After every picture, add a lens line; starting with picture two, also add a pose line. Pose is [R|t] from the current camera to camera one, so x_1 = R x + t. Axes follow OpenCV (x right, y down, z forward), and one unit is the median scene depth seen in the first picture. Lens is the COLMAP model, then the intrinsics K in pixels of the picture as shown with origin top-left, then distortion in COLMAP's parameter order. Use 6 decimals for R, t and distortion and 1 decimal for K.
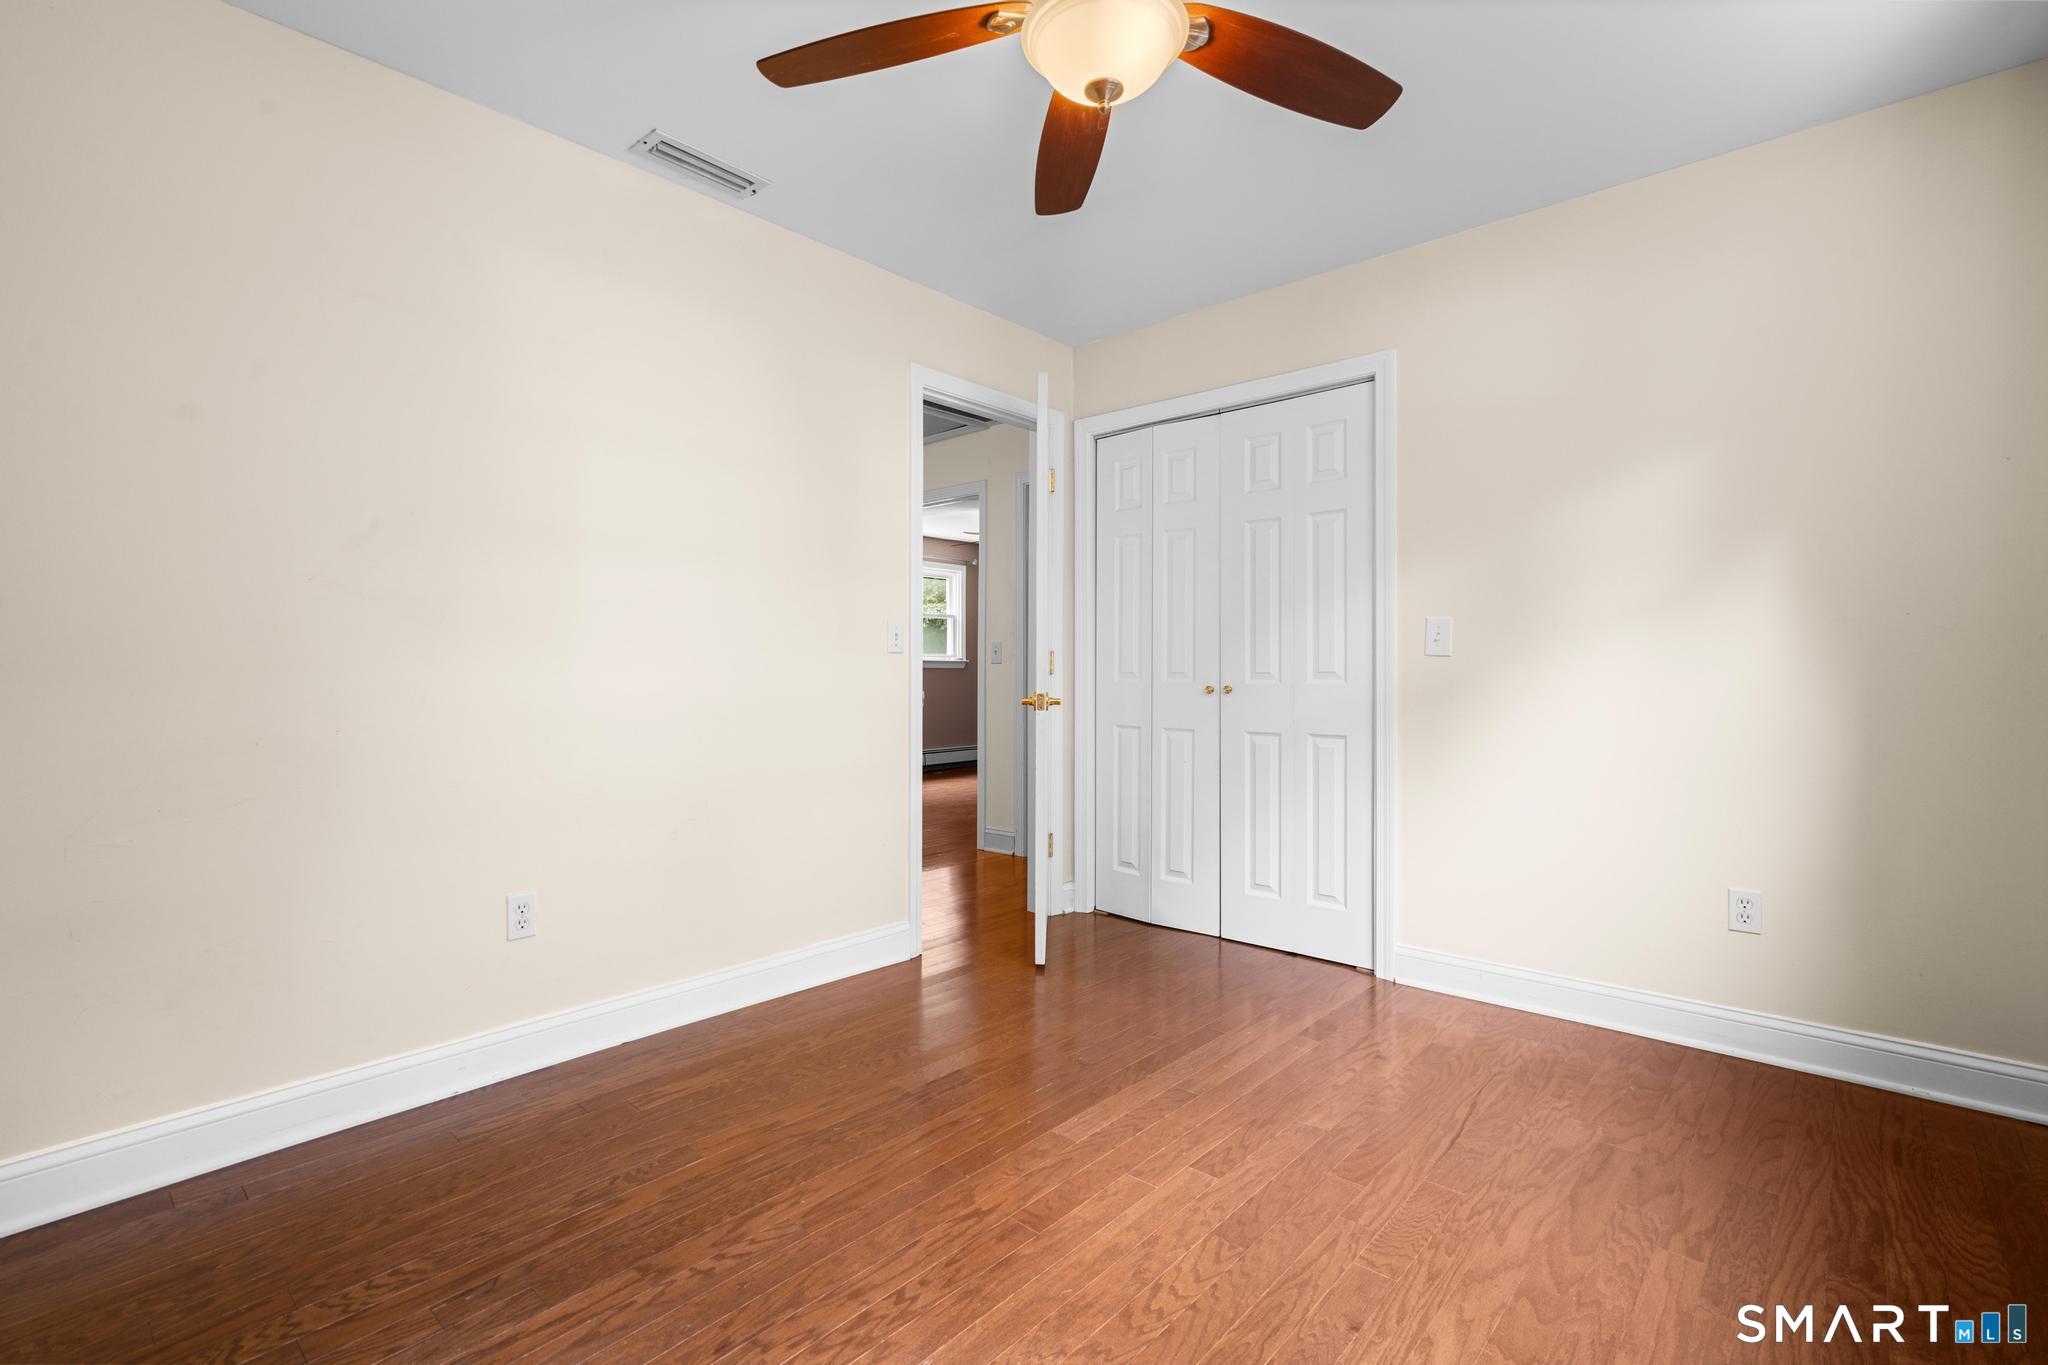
lens RADIAL K [[926.7, 0, 1030.6], [0, 926.7, 682.2], [0, 0, 1]] dist [-0.001808, 0.000871]
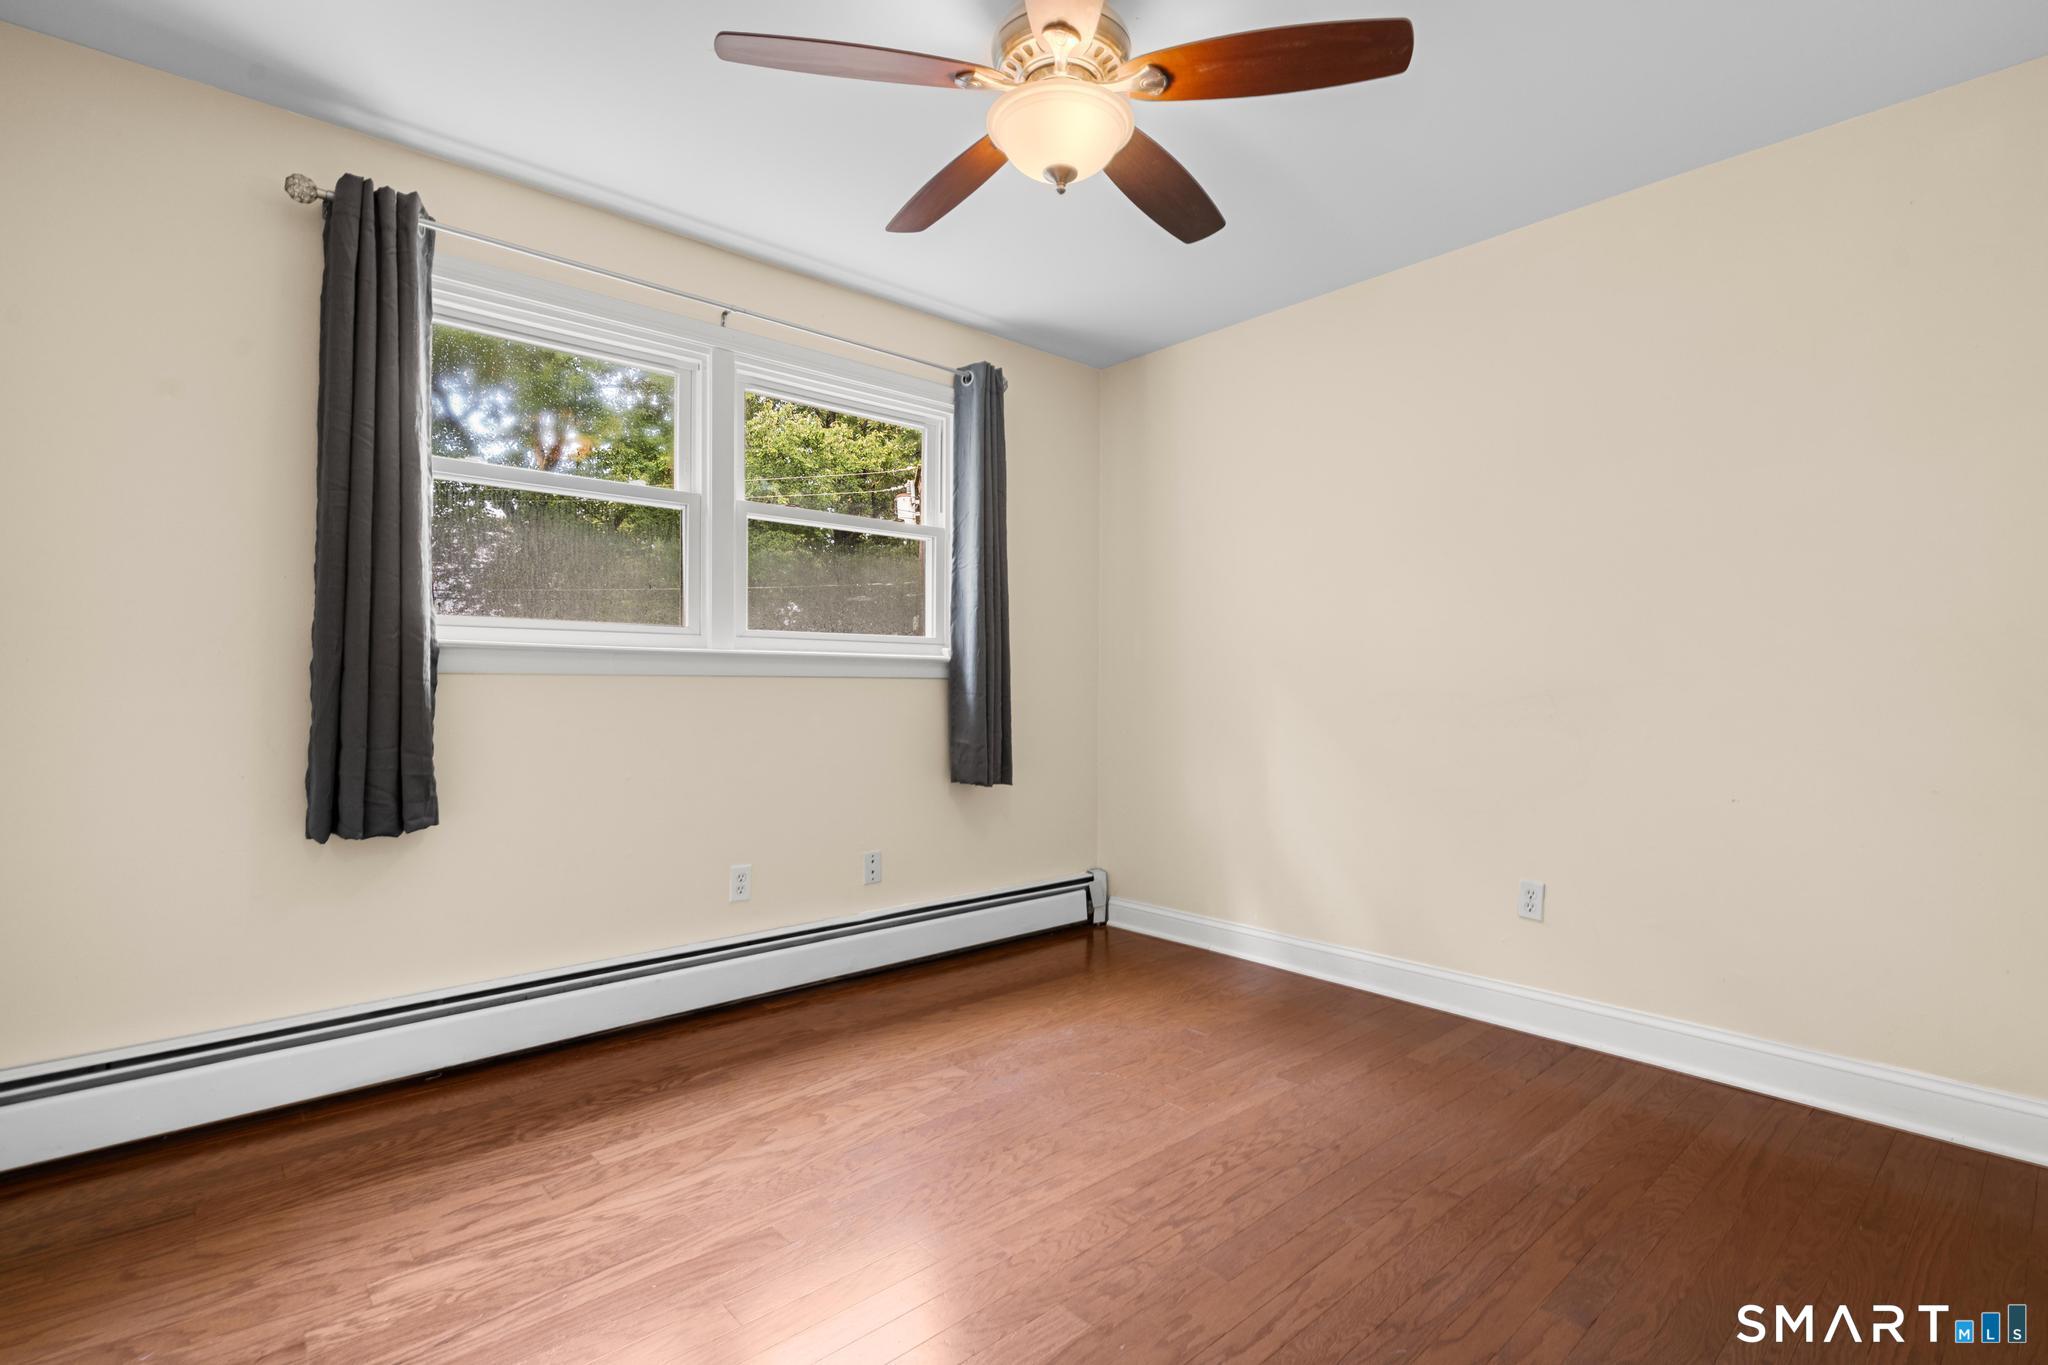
lens RADIAL K [[926.7, 0, 1030.6], [0, 926.7, 682.2], [0, 0, 1]] dist [-0.001808, 0.000871]
pose [[-0.992836, -0.002134, 0.119462, -0.019860], [-0.001208, 0.999969, 0.007825, -0.027790], [-0.119475, 0.007625, -0.992808, 2.010695]]
